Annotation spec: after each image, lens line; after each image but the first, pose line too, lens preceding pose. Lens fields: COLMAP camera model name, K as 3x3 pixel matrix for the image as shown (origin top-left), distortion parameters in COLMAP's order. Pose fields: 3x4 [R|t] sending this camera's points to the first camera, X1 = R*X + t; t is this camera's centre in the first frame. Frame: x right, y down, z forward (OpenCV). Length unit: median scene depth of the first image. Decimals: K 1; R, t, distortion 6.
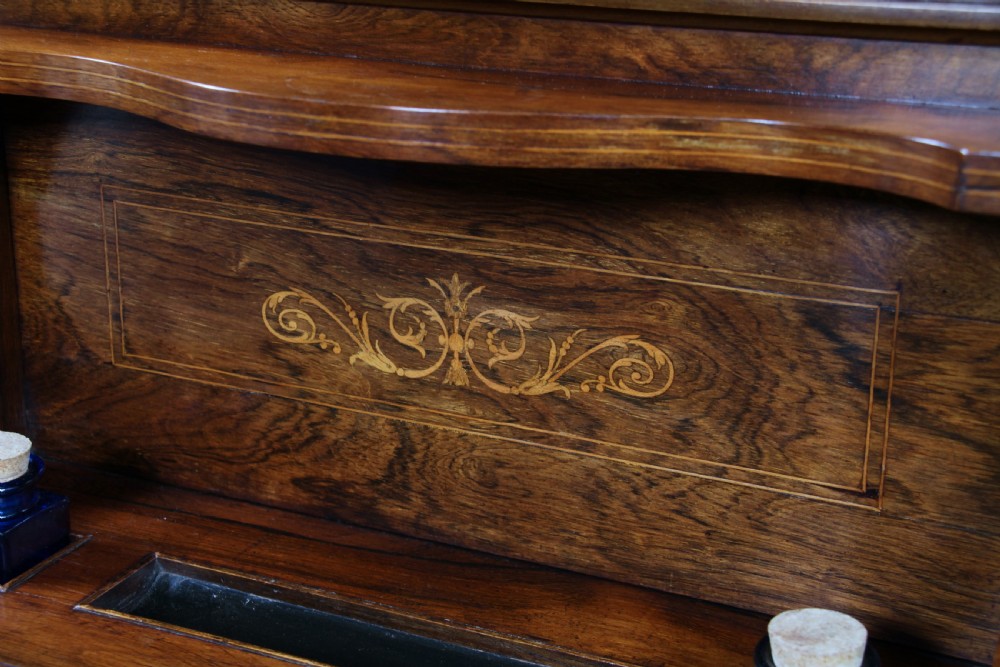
lens RADIAL K [[1662.5, 0, 497.1], [0, 1662.5, 350.4], [0, 0, 1]] dist [0.054574, 0.102425]
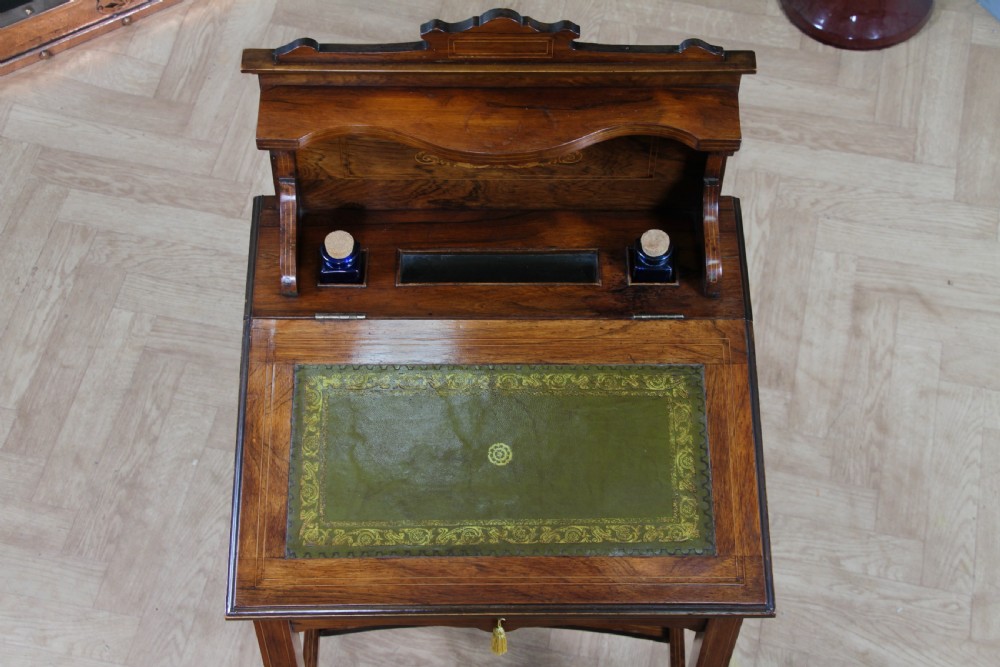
lens RADIAL K [[1763.3, 0, 502.1], [0, 1763.3, 340.5], [0, 0, 1]] dist [0.157954, 0.246672]
pose [[0.899575, -0.354887, 0.254598, -0.859044], [0.142883, 0.789958, 0.596281, -1.485636], [-0.412734, -0.500022, 0.761333, -1.357651]]
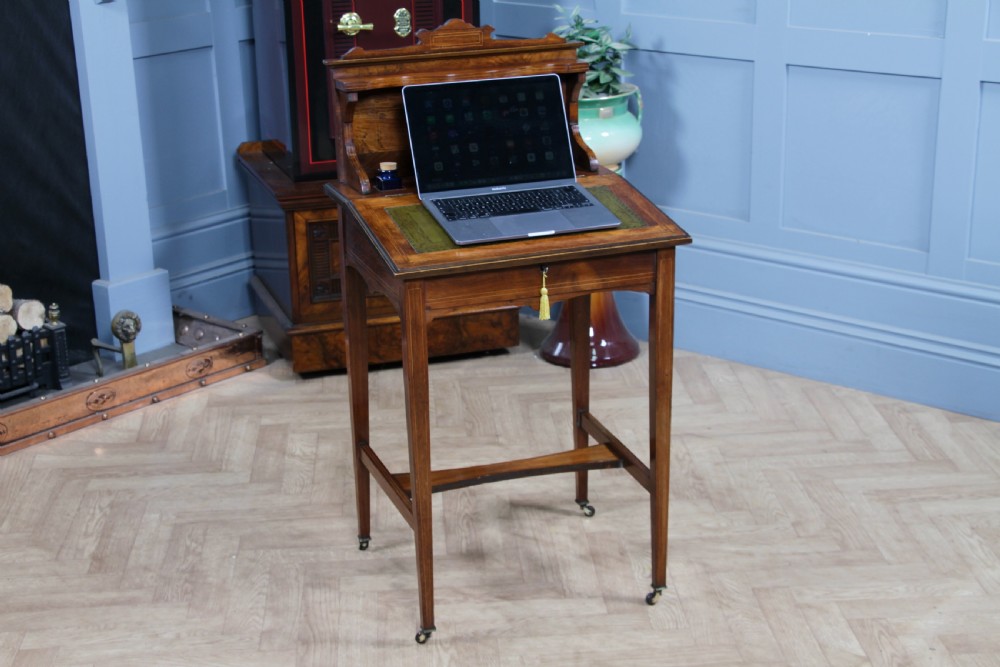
lens RADIAL K [[1678.0, 0, 499.0], [0, 1678.0, 342.1], [0, 0, 1]] dist [0.129673, 0.284943]
pose [[0.743108, -0.221561, 0.631428, -3.087887], [0.260096, 0.965035, 0.032522, 0.451403], [-0.616556, 0.140065, 0.774752, -2.749496]]
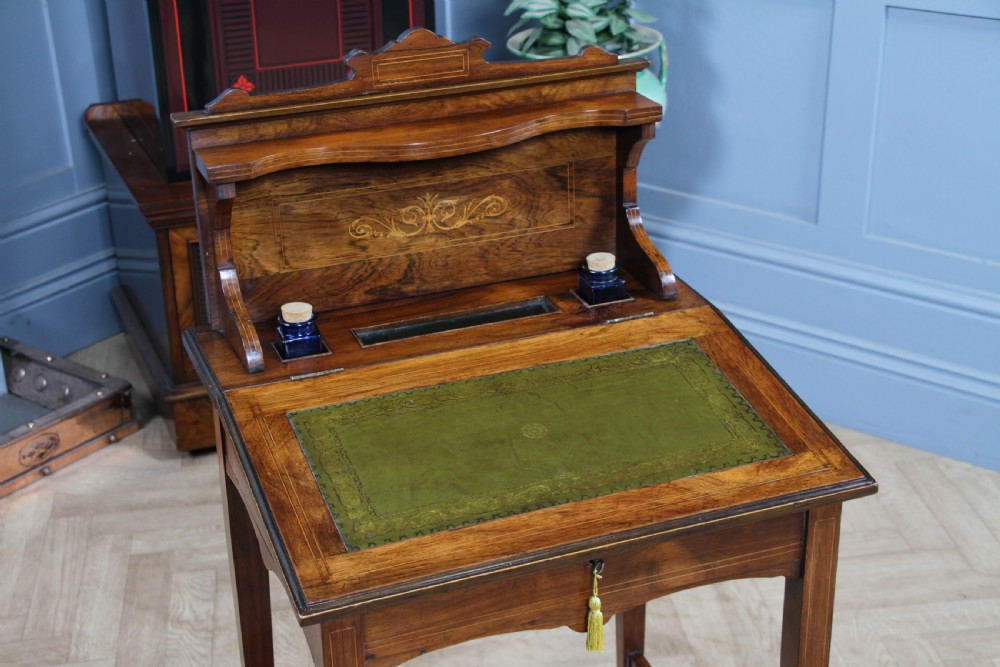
lens RADIAL K [[1614.2, 0, 499.0], [0, 1614.2, 344.6], [0, 0, 1]] dist [0.142985, 0.109052]
pose [[0.694056, -0.313455, 0.648099, -1.728255], [0.273915, 0.947507, 0.164927, -0.212521], [-0.665776, 0.063055, 0.743483, -1.045097]]
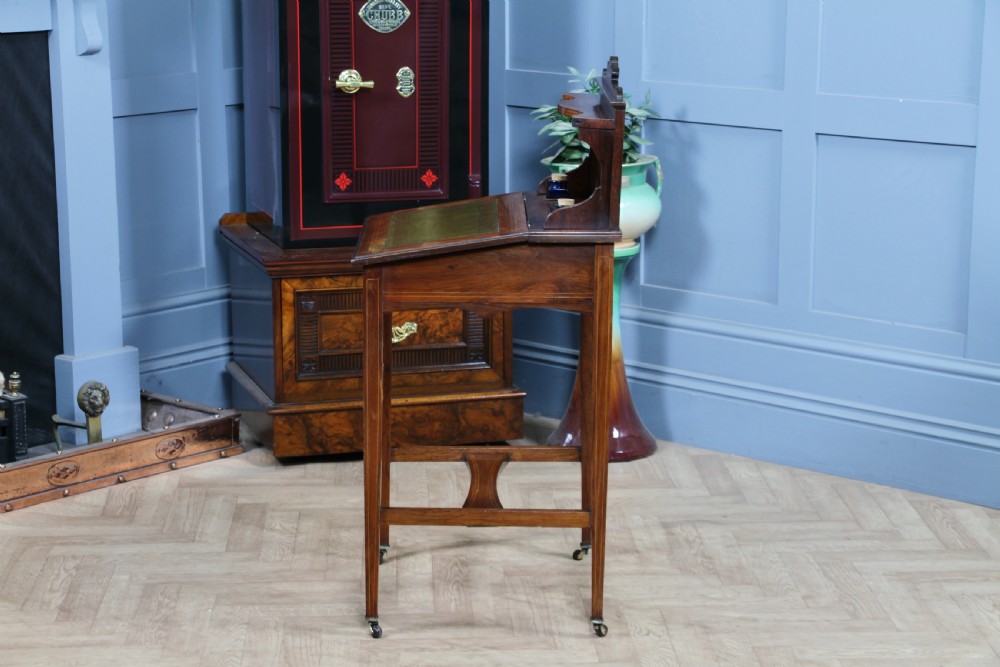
lens RADIAL K [[2259.8, 0, 497.0], [0, 2259.8, 337.5], [0, 0, 1]] dist [0.319830, 0.519036]
pose [[0.755753, -0.128608, 0.642104, -4.100161], [0.234867, 0.968524, -0.082450, 1.020981], [-0.611289, 0.213121, 0.762171, -3.885838]]
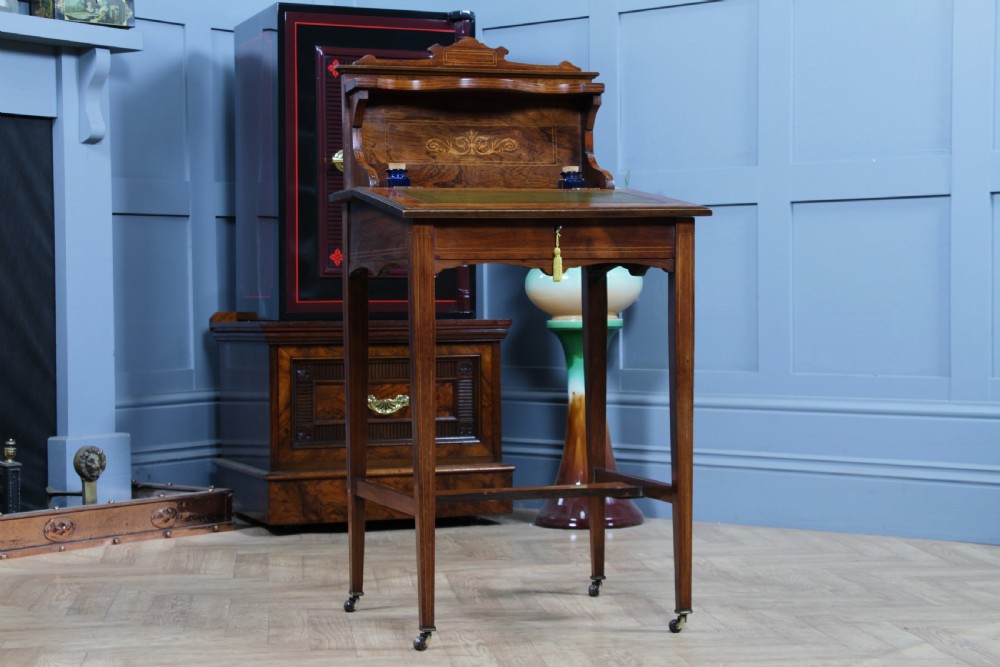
lens RADIAL K [[1954.7, 0, 502.4], [0, 1954.7, 333.3], [0, 0, 1]] dist [0.239582, 0.189942]
pose [[0.711583, -0.012702, 0.702487, -3.894877], [0.257977, 0.934724, -0.244416, 1.885688], [-0.653527, 0.355148, 0.668410, -2.612796]]
